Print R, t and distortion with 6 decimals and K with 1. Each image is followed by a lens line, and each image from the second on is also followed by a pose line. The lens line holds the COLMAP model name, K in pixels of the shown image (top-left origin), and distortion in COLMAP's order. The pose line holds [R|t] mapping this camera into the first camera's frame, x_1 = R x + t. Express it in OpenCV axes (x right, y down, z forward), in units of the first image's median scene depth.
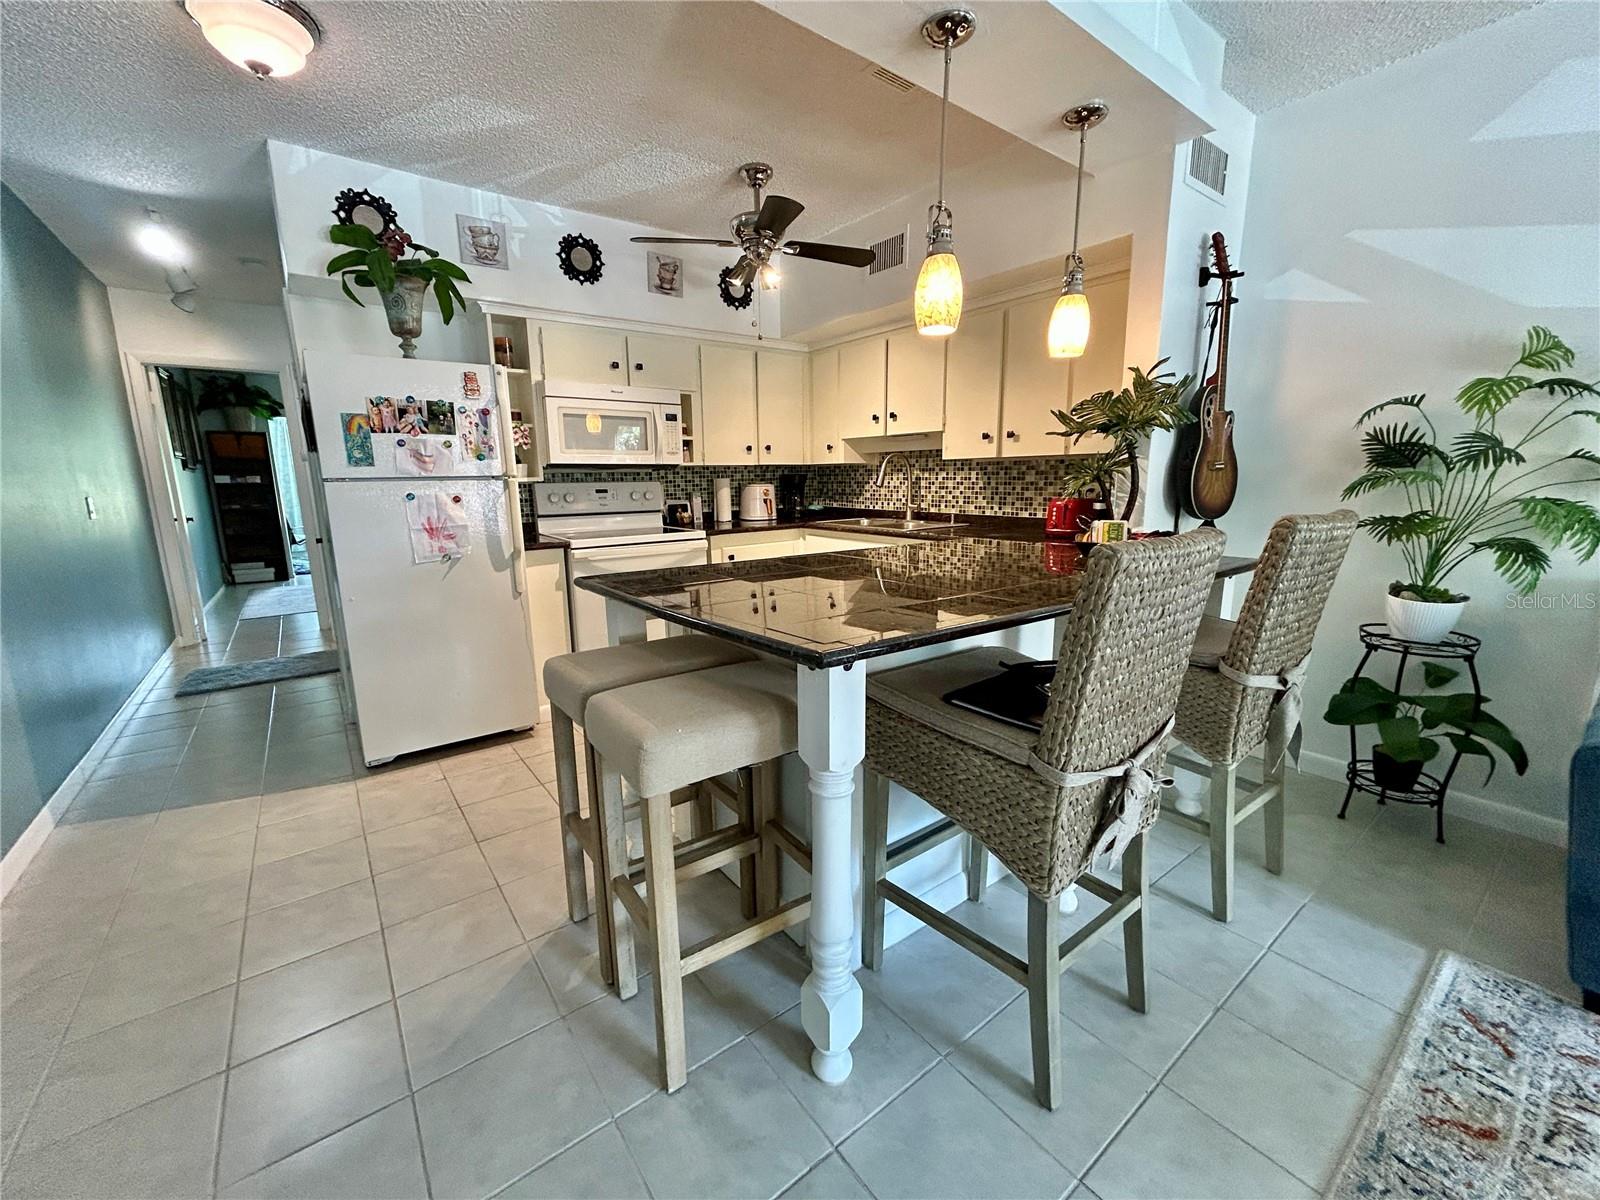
lens RADIAL K [[642.2, 0, 800.0], [0, 642.2, 600.0], [0, 0, 1]] dist [0.000985, 0.000624]
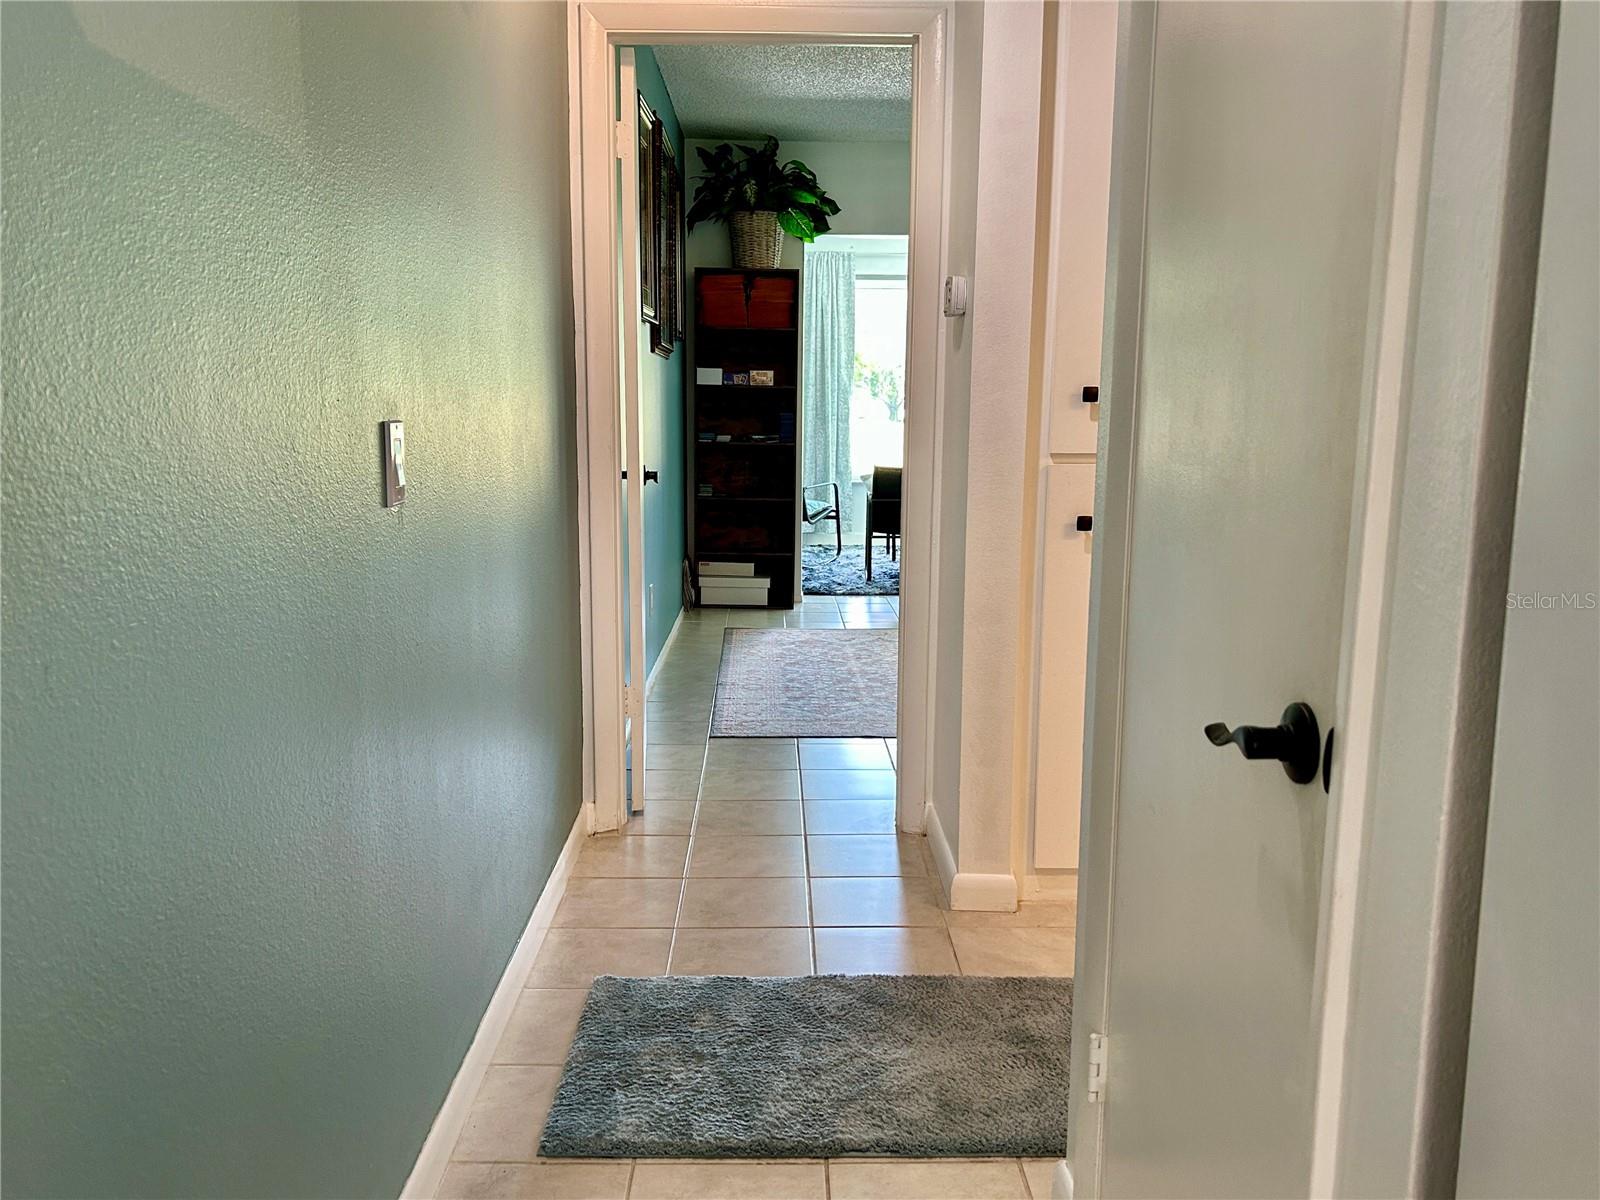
lens RADIAL K [[1311.7, 0, 800.0], [0, 1311.7, 600.0], [0, 0, 1]] dist [0.127920, -0.000044]
pose [[0.805037, 0.114513, -0.582067, -0.635564], [-0.132723, 0.991087, 0.011417, -0.111704], [0.578186, 0.068062, 0.813061, 0.645274]]
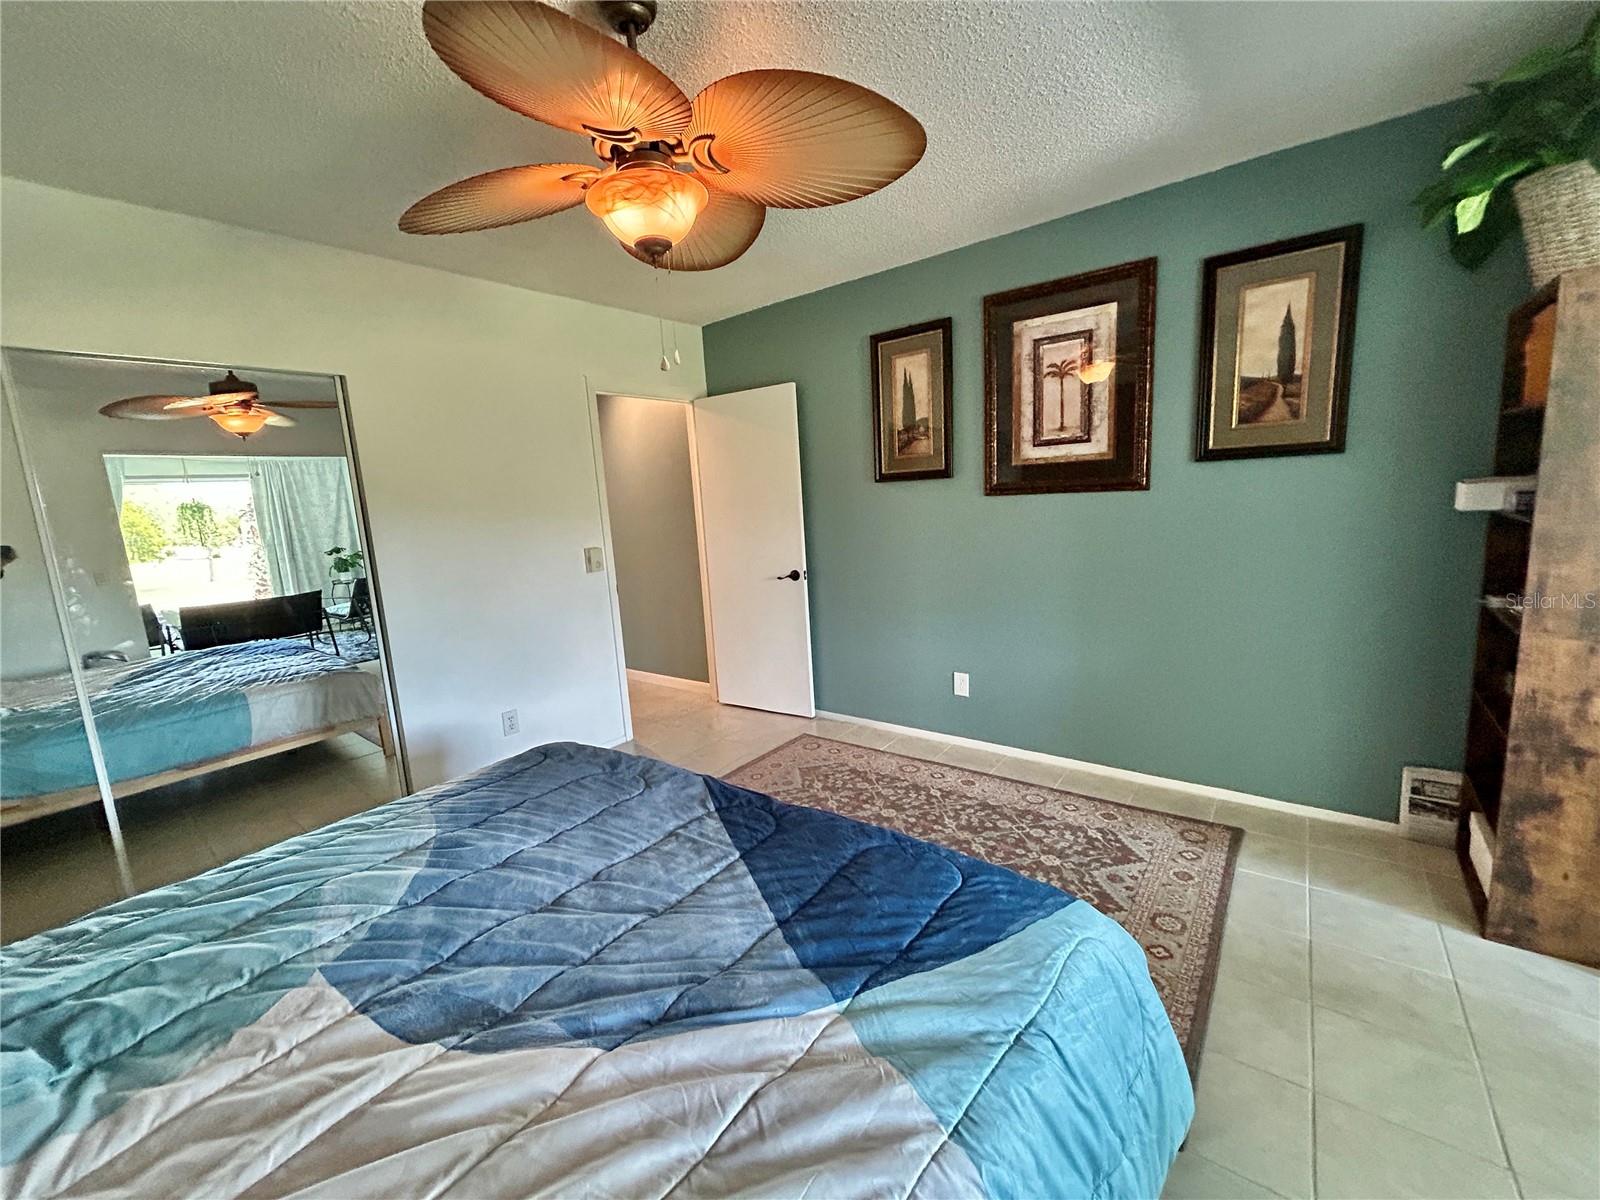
lens RADIAL K [[639.6, 0, 798.7], [0, 639.6, 601.3], [0, 0, 1]] dist [0.001656, -0.000161]
pose [[-0.964104, 0.107270, -0.242892, -1.201741], [0.019163, 0.940486, 0.339292, -0.527060], [0.264833, 0.322458, -0.908782, 2.568689]]
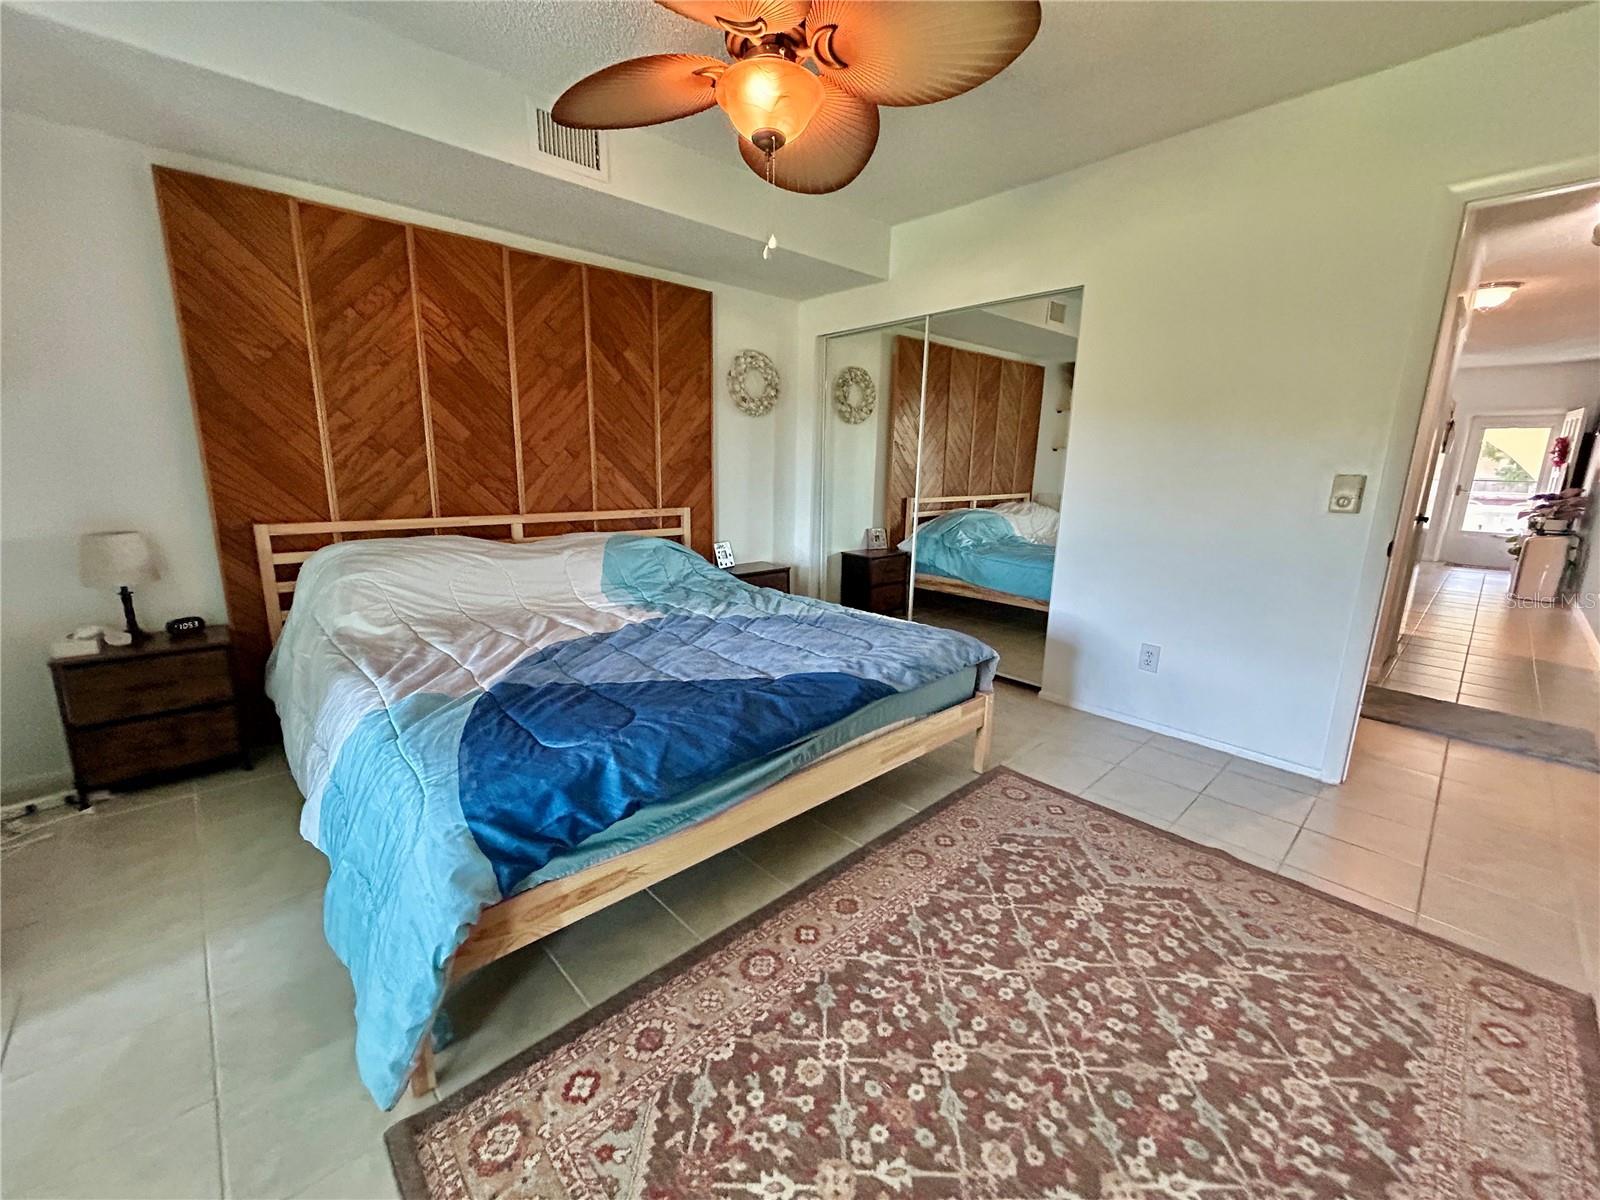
lens RADIAL K [[636.9, 0, 795.8], [0, 636.9, 598.4], [0, 0, 1]] dist [-0.002251, 0.000283]
pose [[-0.090161, -0.196189, 0.976412, -1.761577], [0.173863, 0.962250, 0.209397, -0.385294], [-0.980634, 0.188641, -0.052647, 2.151070]]
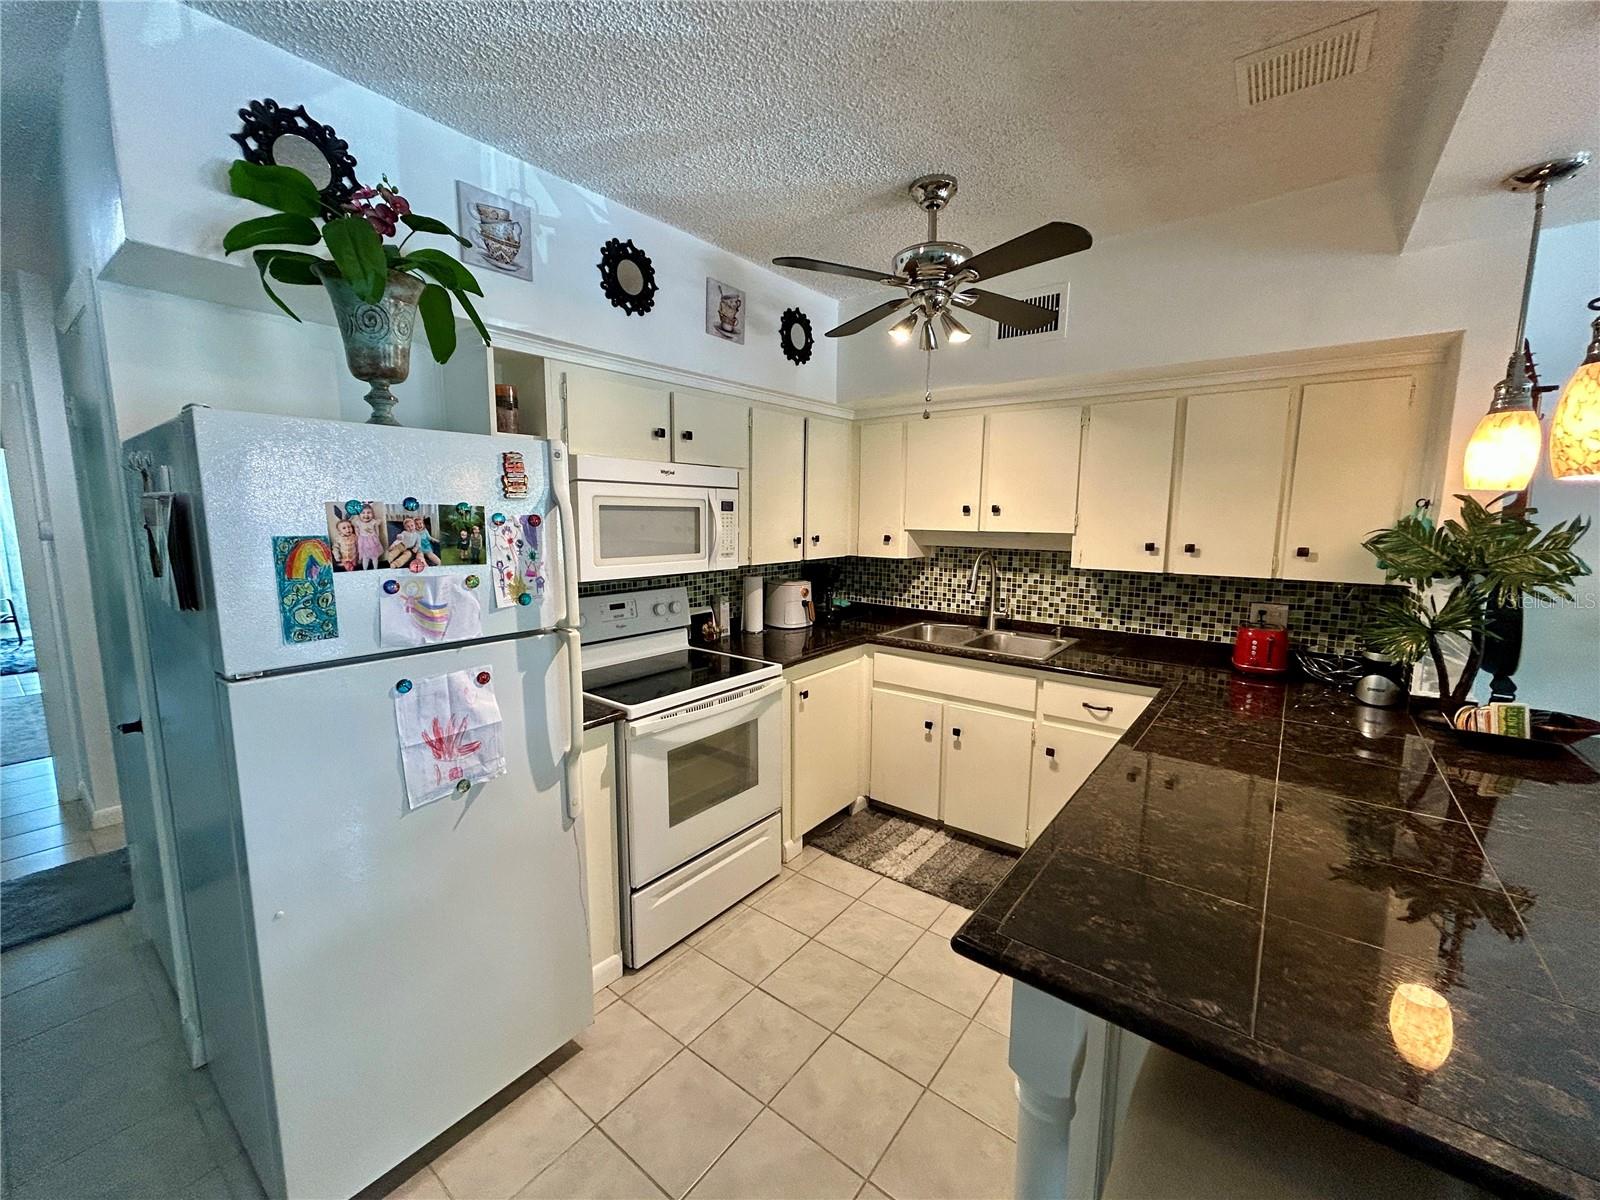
lens RADIAL K [[639.6, 0, 798.7], [0, 639.6, 601.3], [0, 0, 1]] dist [0.001656, -0.000161]
pose [[0.965373, -0.015424, 0.260416, -0.333164], [0.029216, 0.998363, -0.049175, -0.150503], [-0.259231, 0.055081, 0.964243, 0.318328]]
